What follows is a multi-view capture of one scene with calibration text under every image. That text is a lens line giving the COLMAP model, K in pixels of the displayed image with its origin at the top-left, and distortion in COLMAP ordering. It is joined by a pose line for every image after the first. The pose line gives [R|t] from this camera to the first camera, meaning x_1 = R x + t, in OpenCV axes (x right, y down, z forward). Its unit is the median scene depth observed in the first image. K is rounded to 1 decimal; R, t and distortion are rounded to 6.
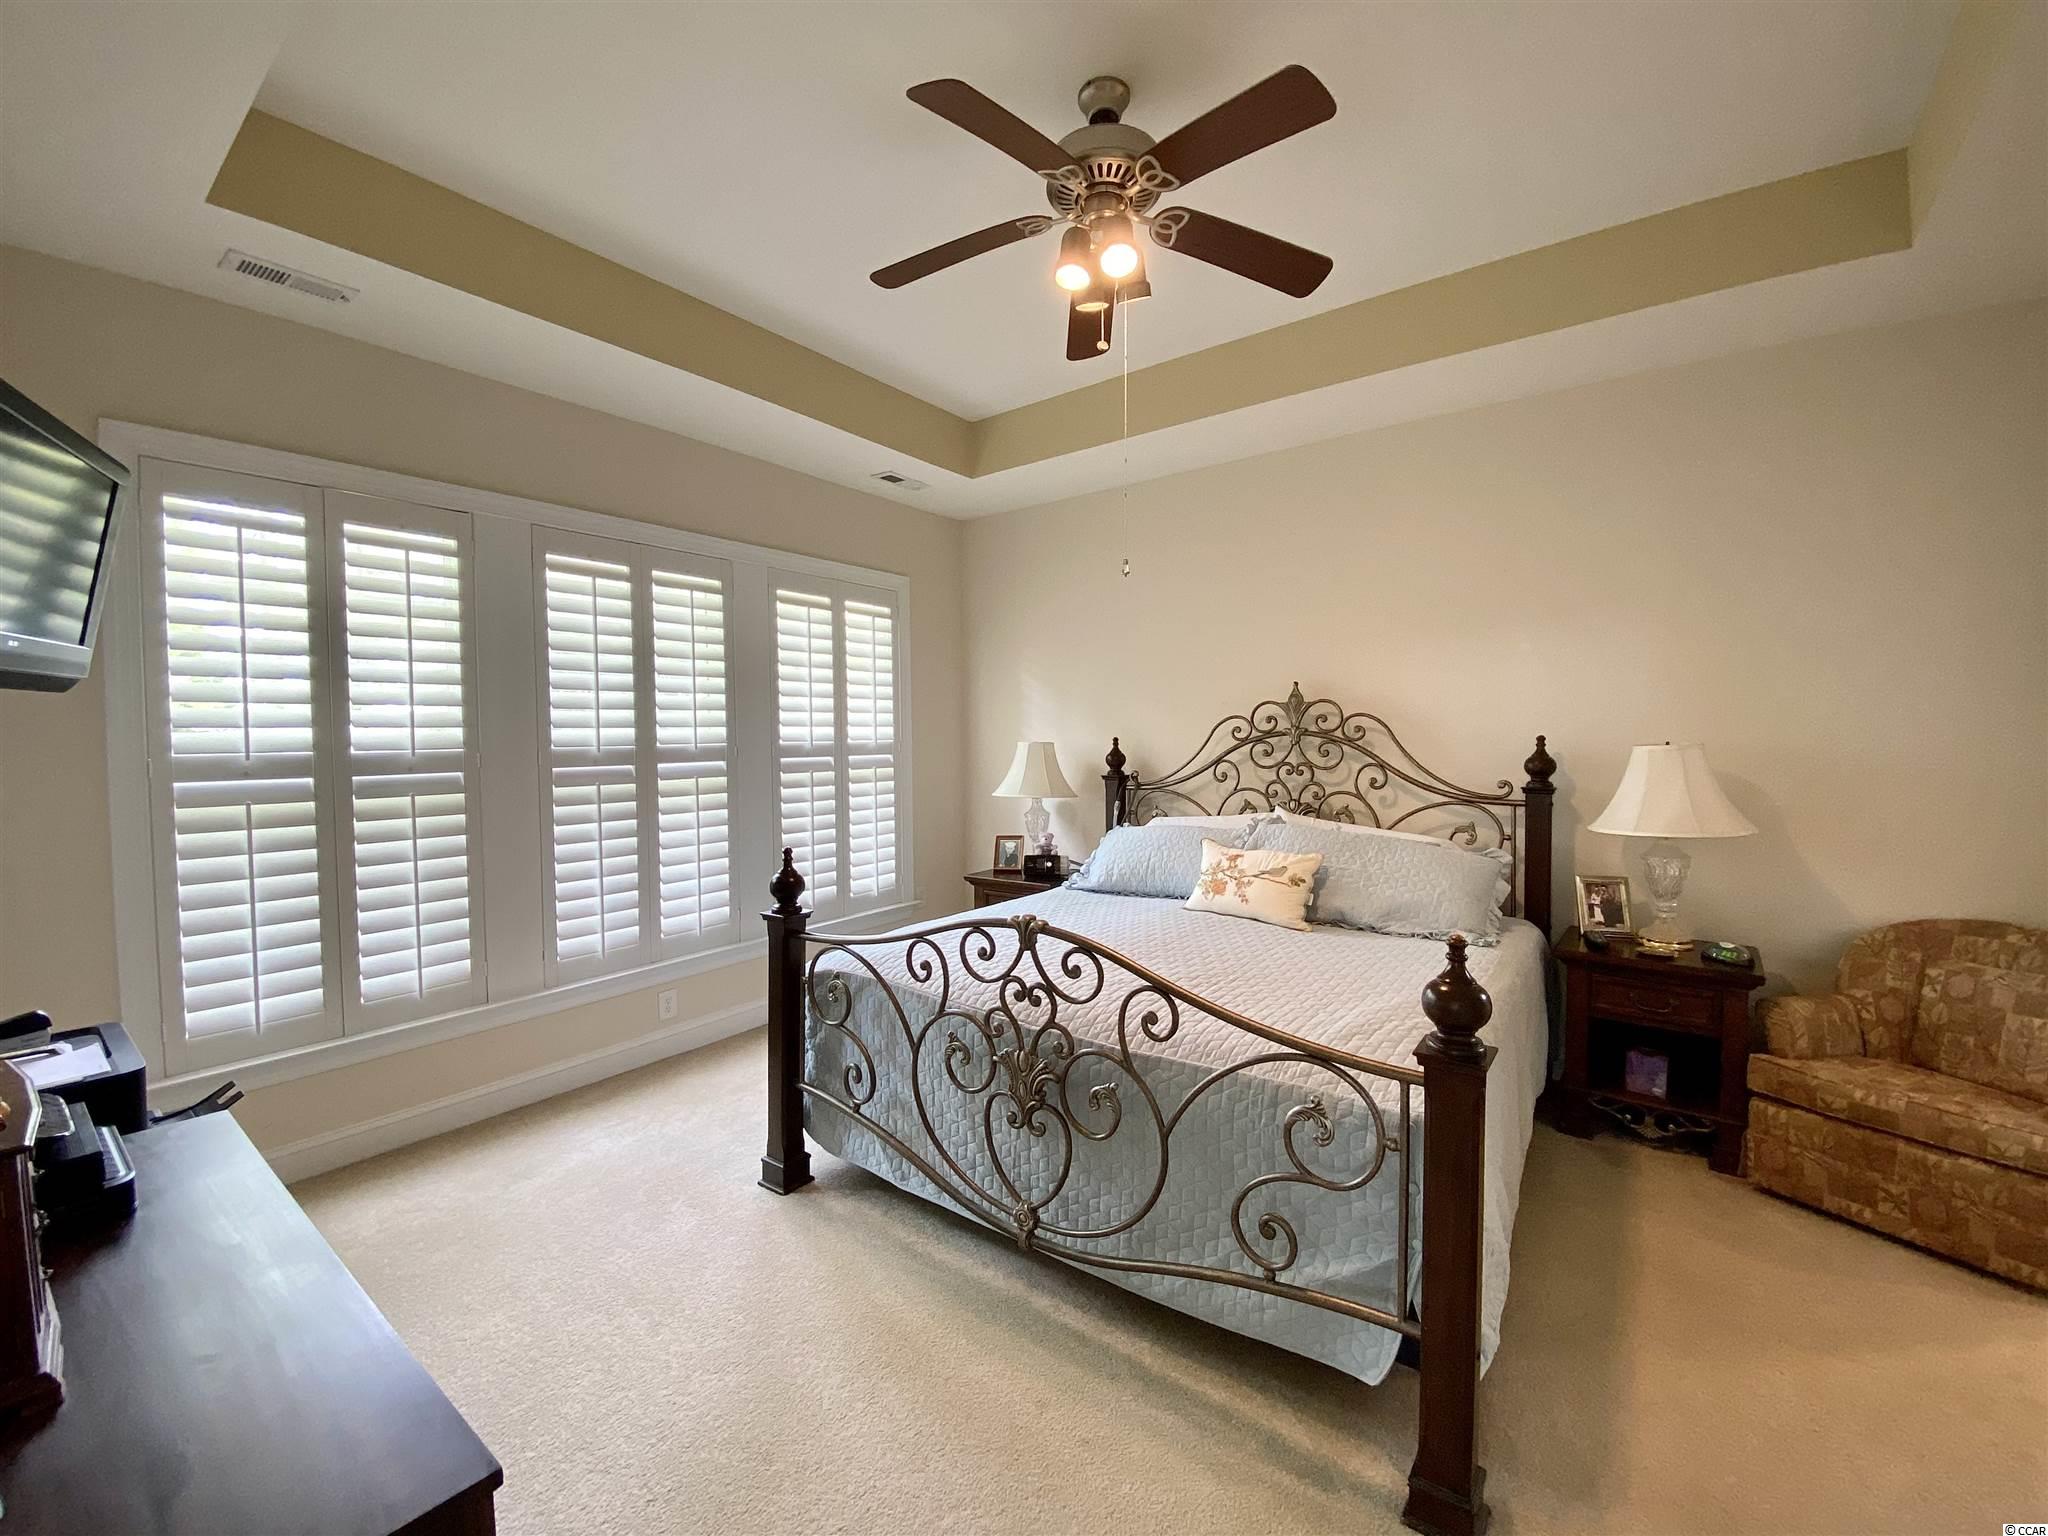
lens RADIAL K [[846.4, 0, 1022.2], [0, 846.4, 751.2], [0, 0, 1]] dist [-0.009837, -0.008278]
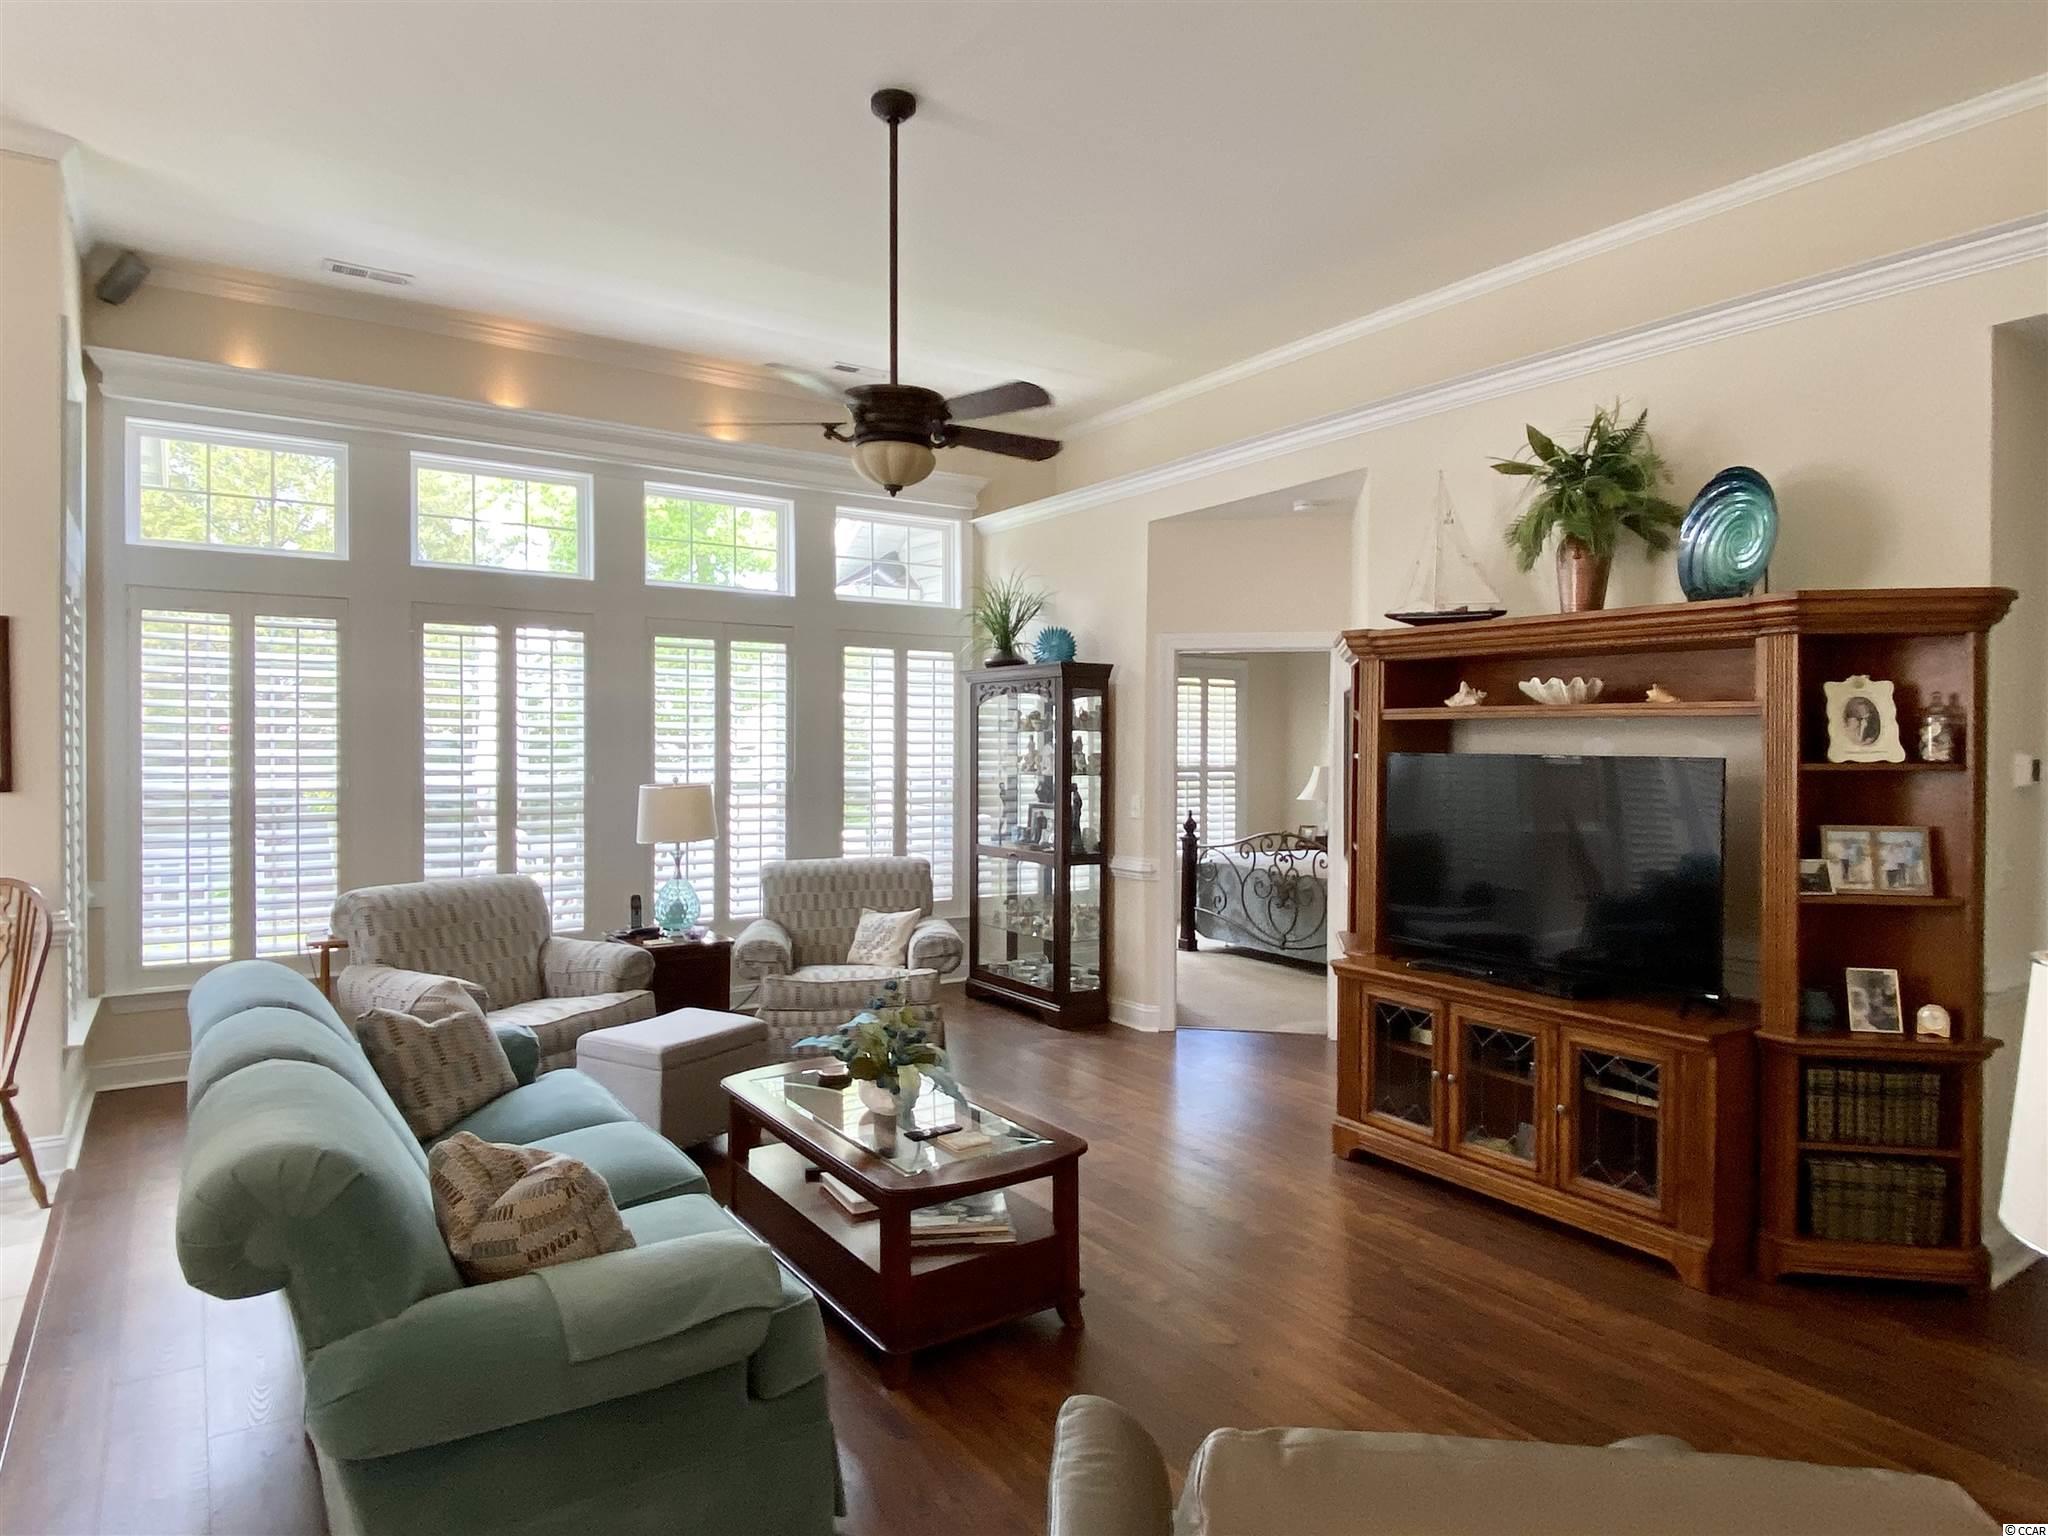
lens RADIAL K [[1251.2, 0, 1029.5], [0, 1251.2, 759.7], [0, 0, 1]] dist [-0.007355, -0.000761]
pose [[0.951705, 0.018284, -0.306468, 0.287315], [-0.021092, 0.999760, -0.005852, 0.003421], [0.306288, 0.012033, 0.951863, -1.956848]]
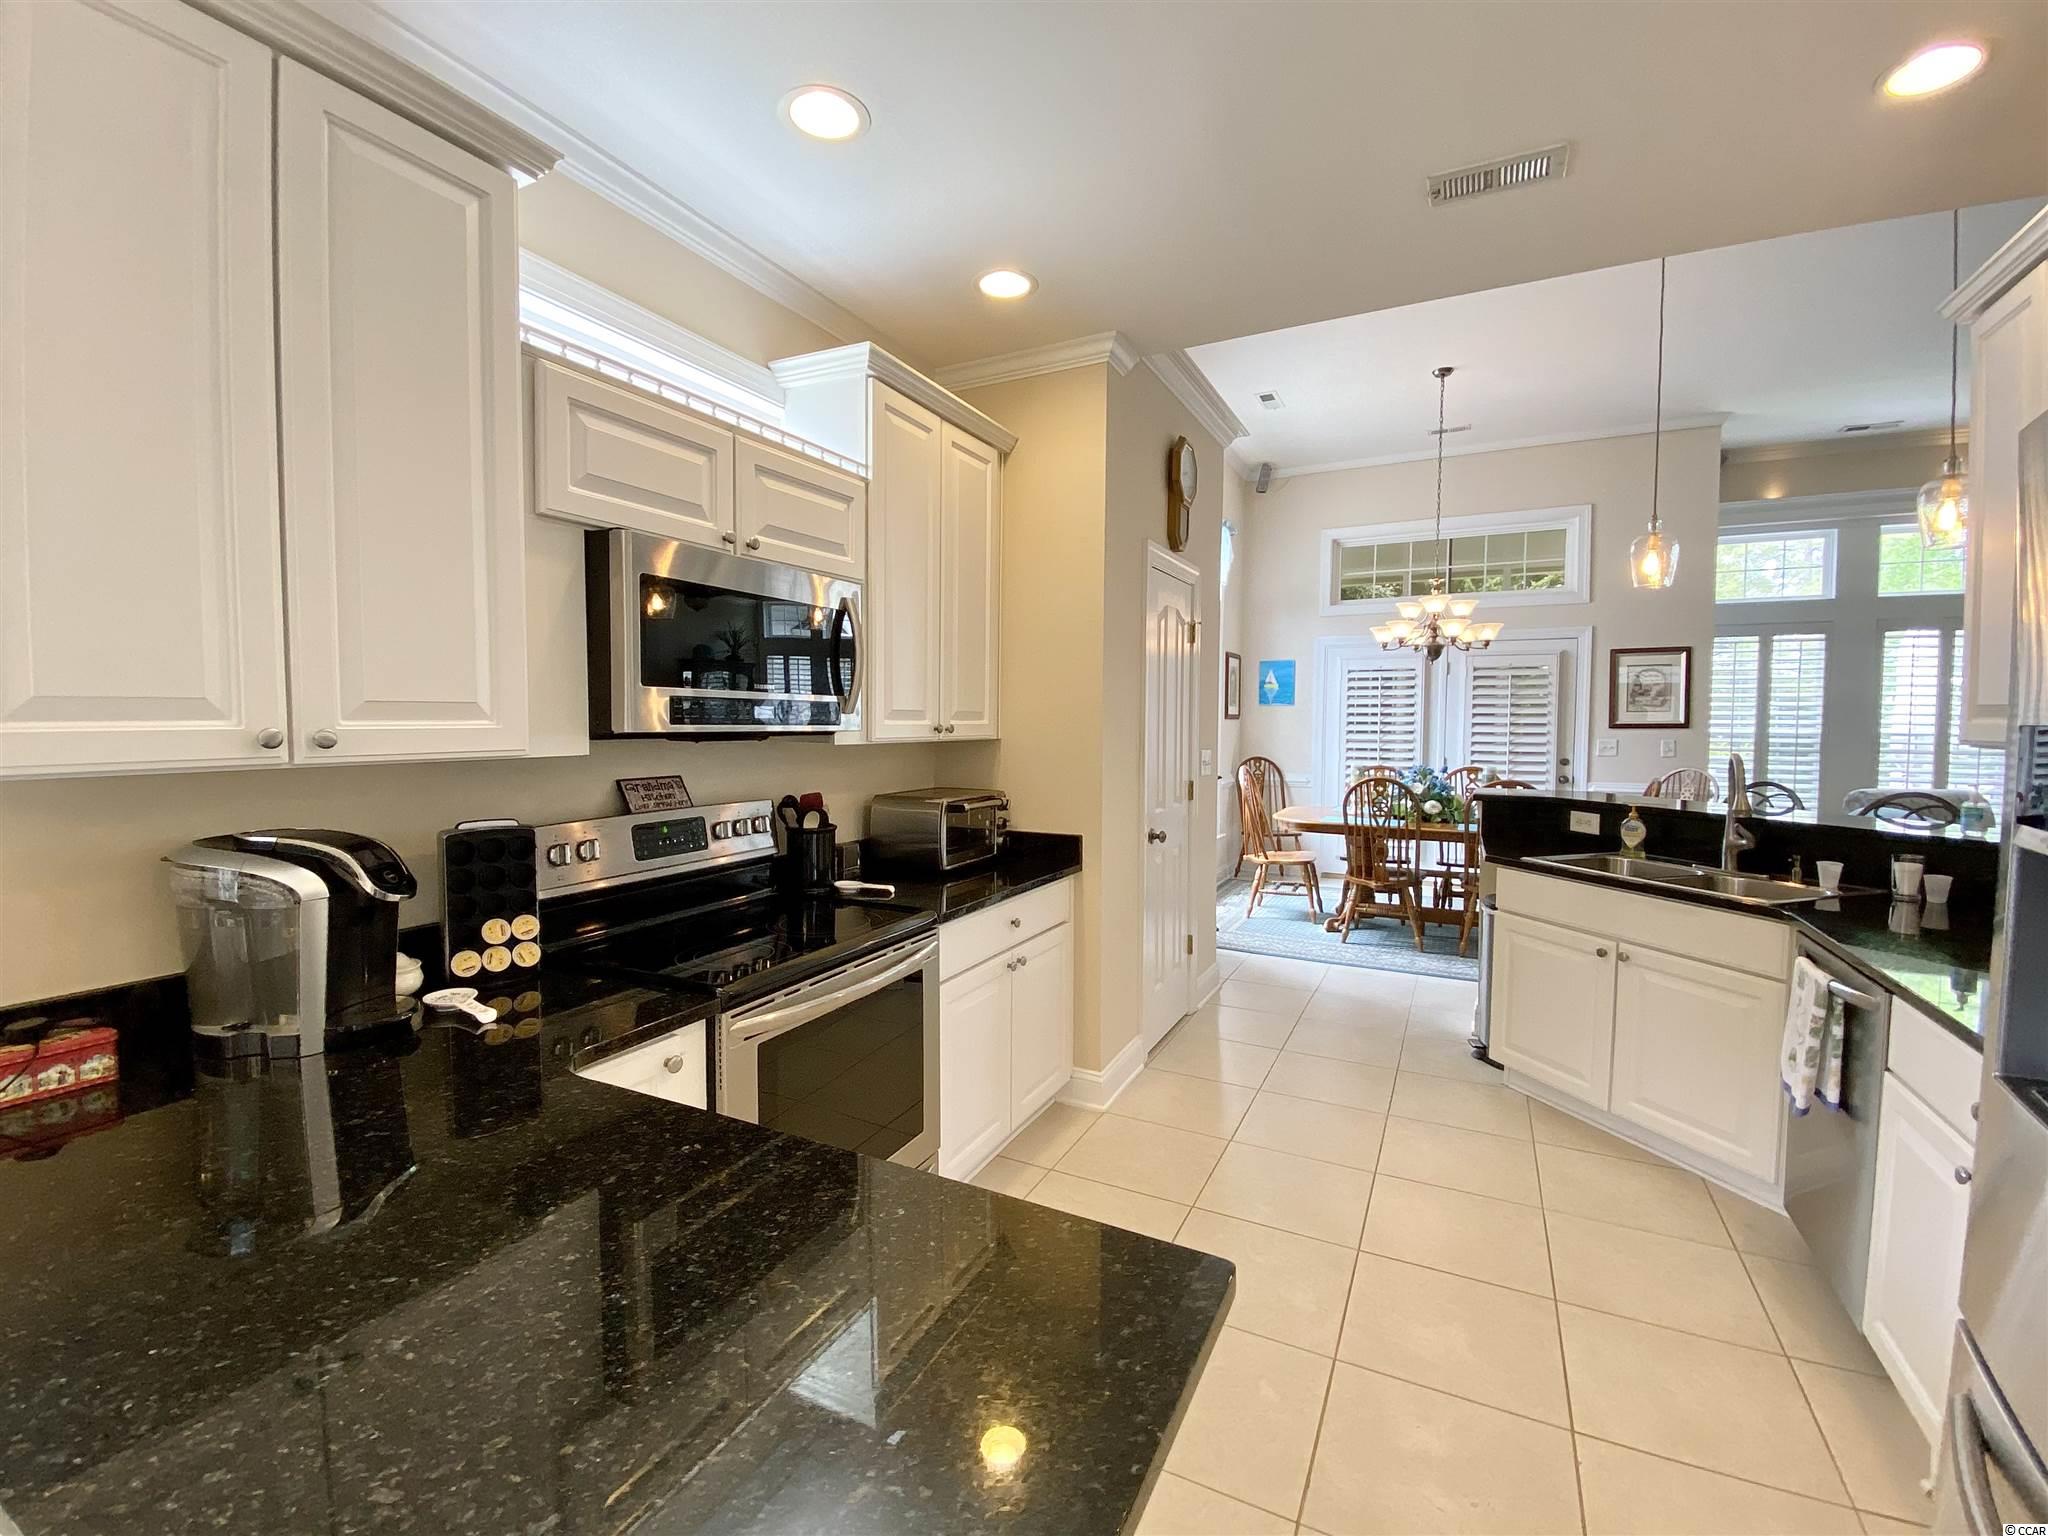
lens RADIAL K [[846.4, 0, 1026.8], [0, 846.4, 759.8], [0, 0, 1]] dist [-0.009837, -0.008278]
pose [[0.168715, 0.051314, -0.984328, 0.475357], [-0.026225, 0.998524, 0.047559, 0.071878], [0.985316, 0.017790, 0.169812, -2.812428]]
